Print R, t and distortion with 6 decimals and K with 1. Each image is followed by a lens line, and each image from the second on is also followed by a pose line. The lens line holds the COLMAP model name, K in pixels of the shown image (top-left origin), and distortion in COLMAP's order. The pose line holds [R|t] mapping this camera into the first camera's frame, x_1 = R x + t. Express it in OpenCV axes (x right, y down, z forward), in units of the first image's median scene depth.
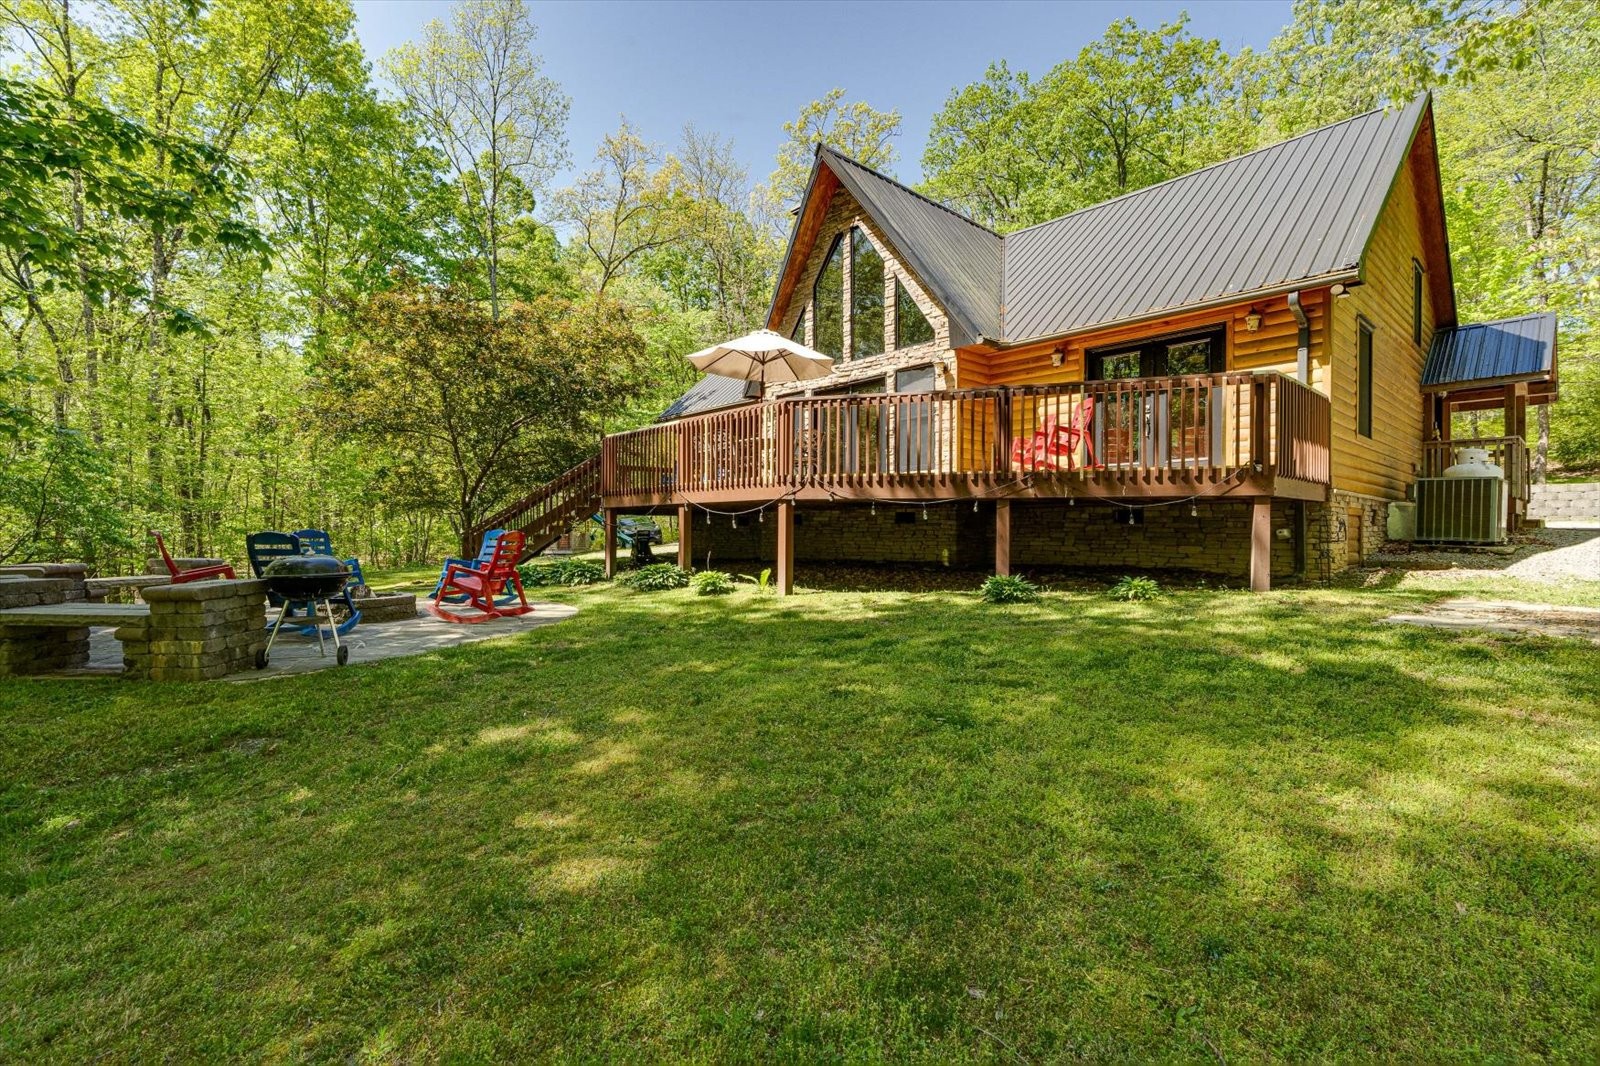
lens RADIAL K [[731.8, 0, 803.1], [0, 731.8, 532.9], [0, 0, 1]] dist [-0.002856, 0.001266]
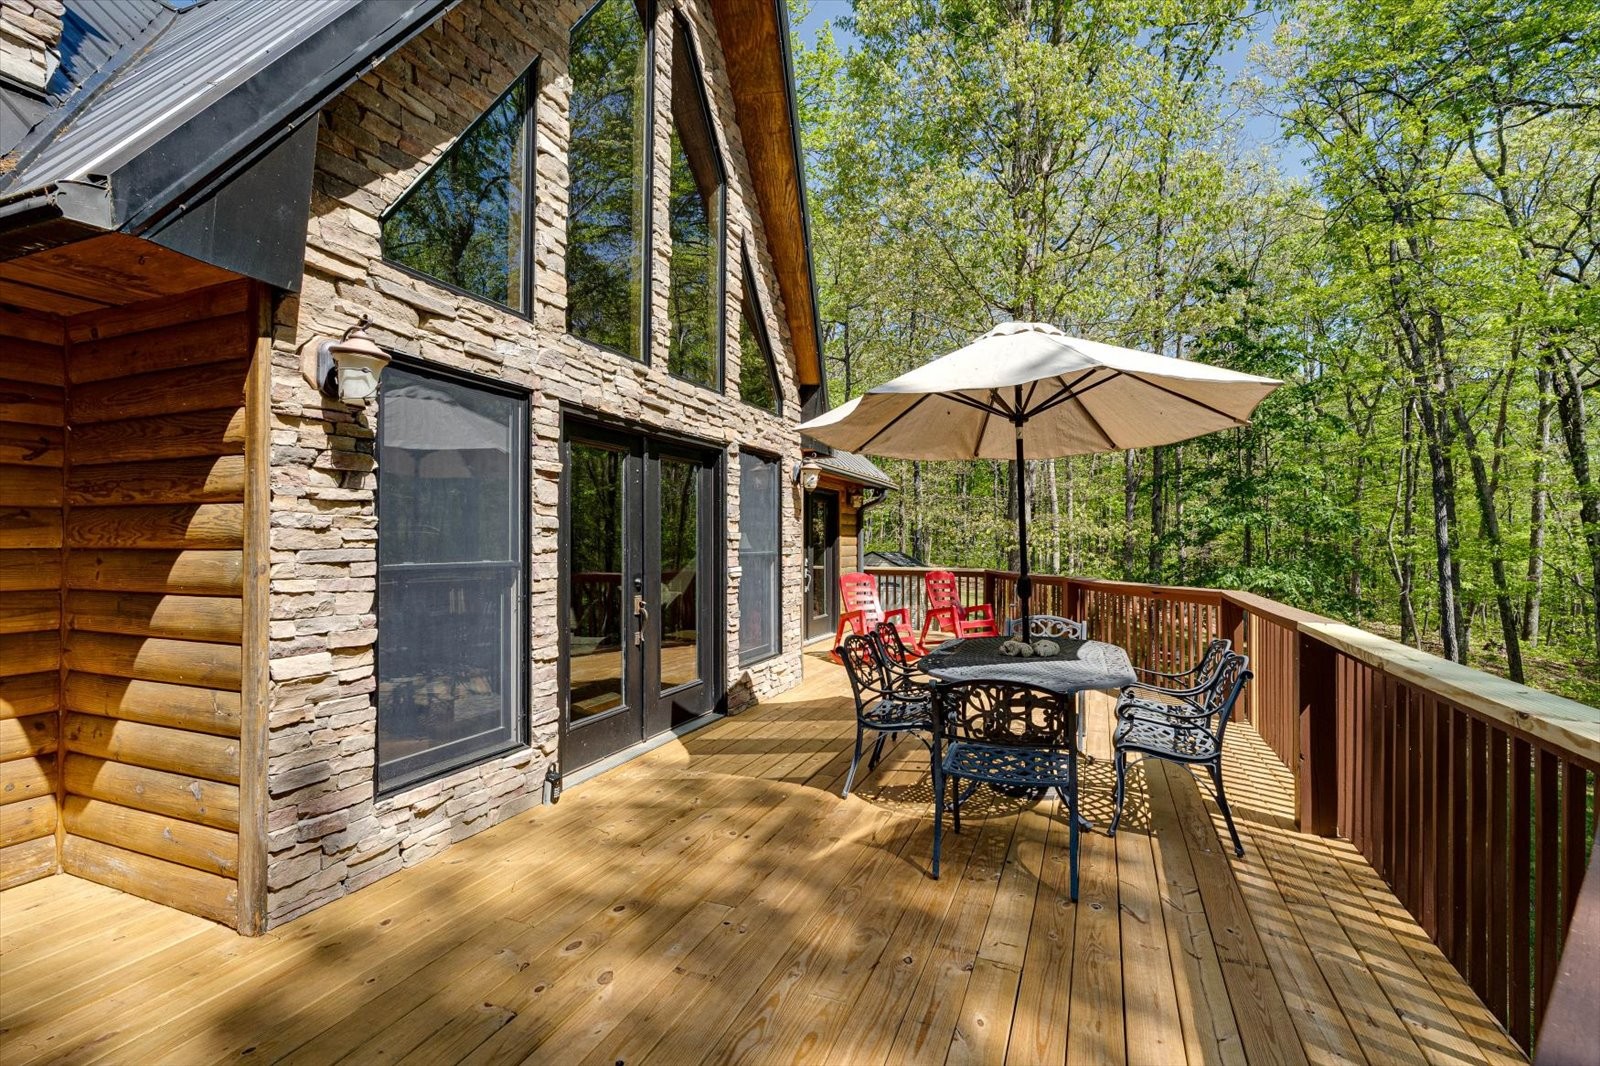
lens RADIAL K [[731.8, 0, 802.2], [0, 731.8, 536.0], [0, 0, 1]] dist [-0.002856, 0.001266]
pose [[-0.437521, -0.000942, 0.899208, -0.324370], [-0.004720, 0.999988, -0.001249, -0.176207], [-0.899196, -0.004791, -0.437520, 1.245149]]
